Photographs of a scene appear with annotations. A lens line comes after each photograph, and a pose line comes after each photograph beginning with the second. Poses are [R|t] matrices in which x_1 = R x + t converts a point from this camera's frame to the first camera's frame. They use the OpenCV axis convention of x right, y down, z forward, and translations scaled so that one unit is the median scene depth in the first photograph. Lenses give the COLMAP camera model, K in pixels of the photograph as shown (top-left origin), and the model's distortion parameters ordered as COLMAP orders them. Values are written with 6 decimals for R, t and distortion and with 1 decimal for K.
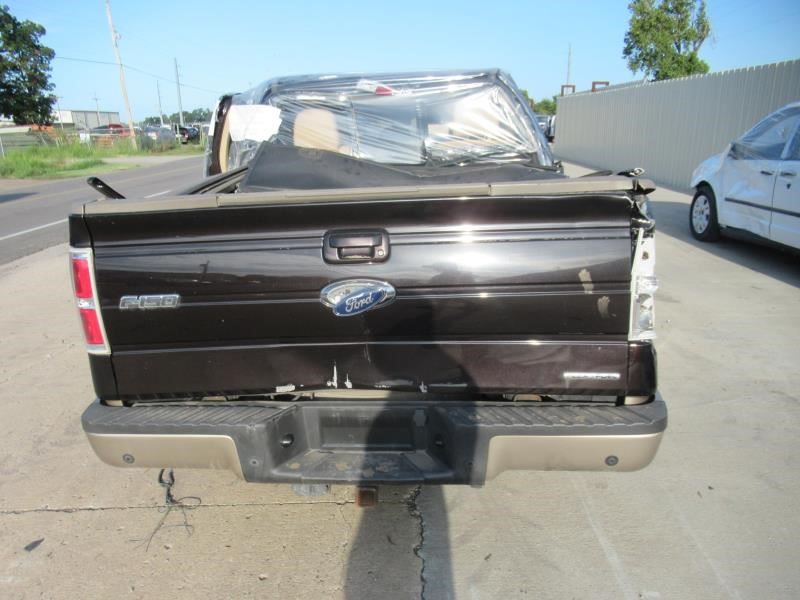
lens RADIAL K [[607.3, 0, 397.2], [0, 607.3, 312.4], [0, 0, 1]] dist [-0.013997, -0.005712]
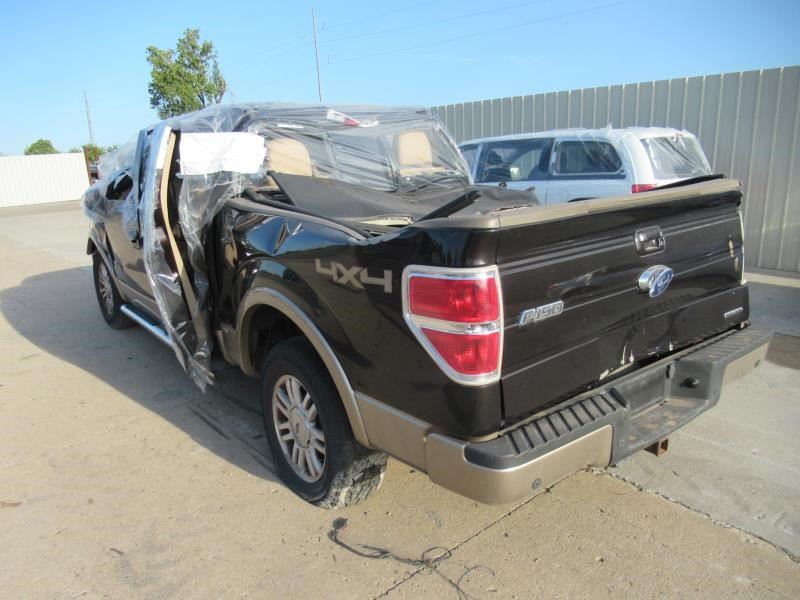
lens RADIAL K [[644.5, 0, 400.0], [0, 644.5, 300.0], [0, 0, 1]] dist [-0.095778, 0.002970]
pose [[0.738894, -0.142977, 0.658478, -0.696862], [0.211081, 0.977157, -0.024686, -0.033389], [-0.639907, 0.157233, 0.752195, 0.196687]]
